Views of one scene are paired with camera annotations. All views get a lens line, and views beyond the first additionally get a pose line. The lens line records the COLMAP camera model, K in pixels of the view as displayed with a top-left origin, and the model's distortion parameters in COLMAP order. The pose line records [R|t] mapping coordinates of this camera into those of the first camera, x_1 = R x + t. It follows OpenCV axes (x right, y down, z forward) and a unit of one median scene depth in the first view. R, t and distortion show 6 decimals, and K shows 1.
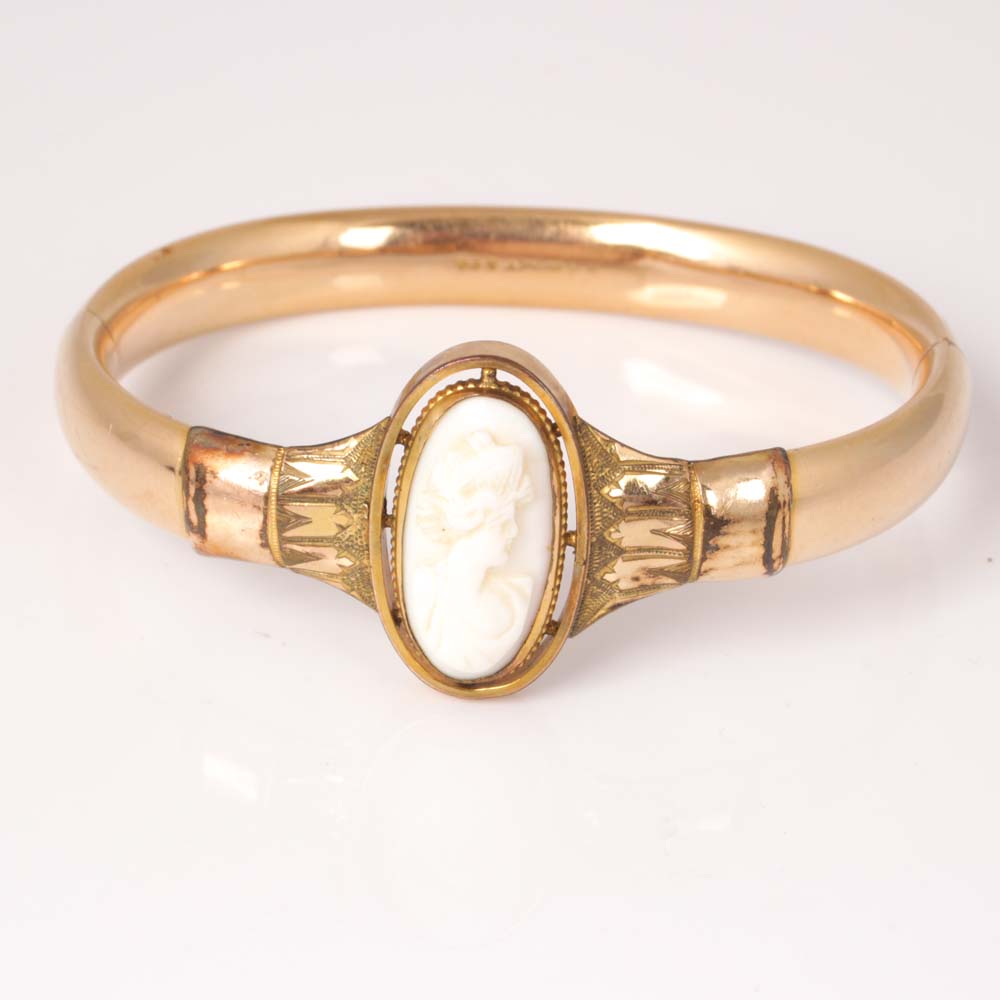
lens RADIAL K [[2984.4, 0, 501.3], [0, 2984.4, 499.0], [0, 0, 1]] dist [-0.987767, 0.000000]
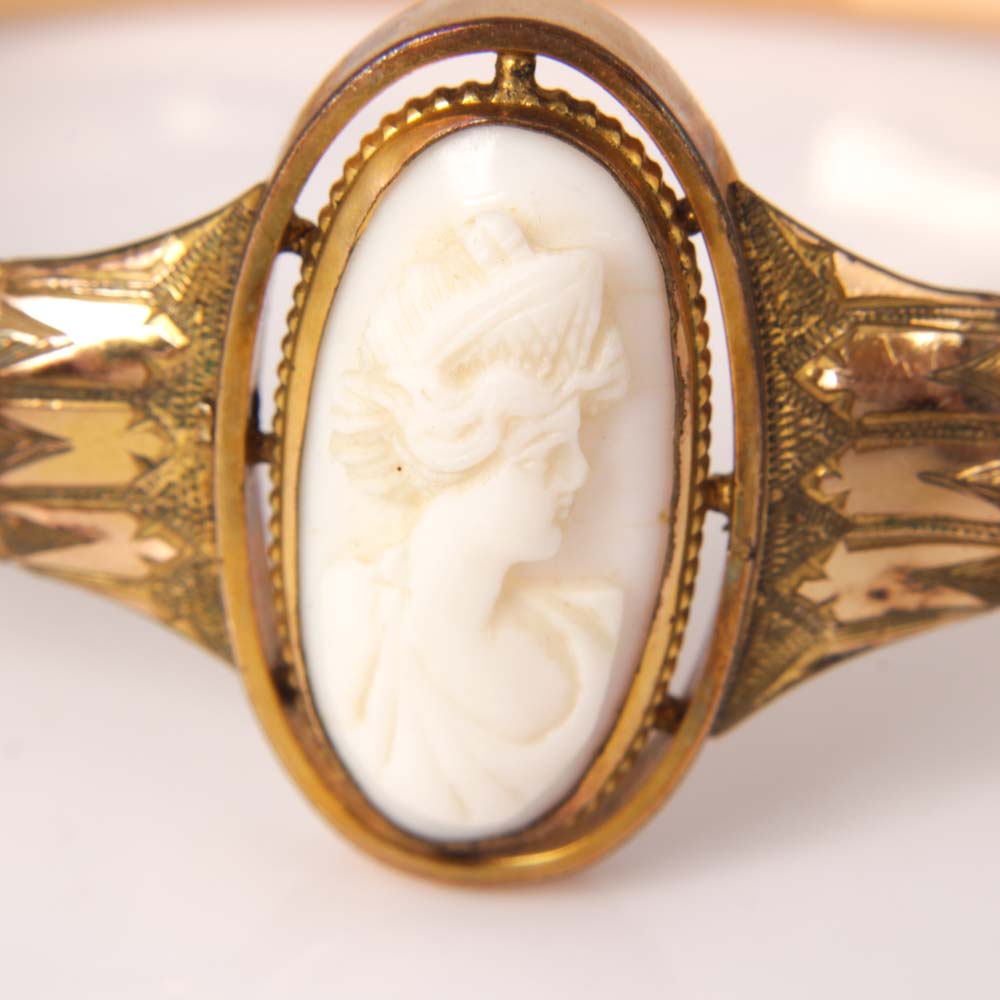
lens RADIAL K [[1412.9, 0, 501.2], [0, 1412.9, 498.9], [0, 0, 1]] dist [0.087507, 0.000000]
pose [[0.999943, 0.004987, -0.009416, -0.004022], [-0.004949, 0.999980, 0.003976, 0.013444], [0.009435, -0.003929, 0.999948, 0.809946]]
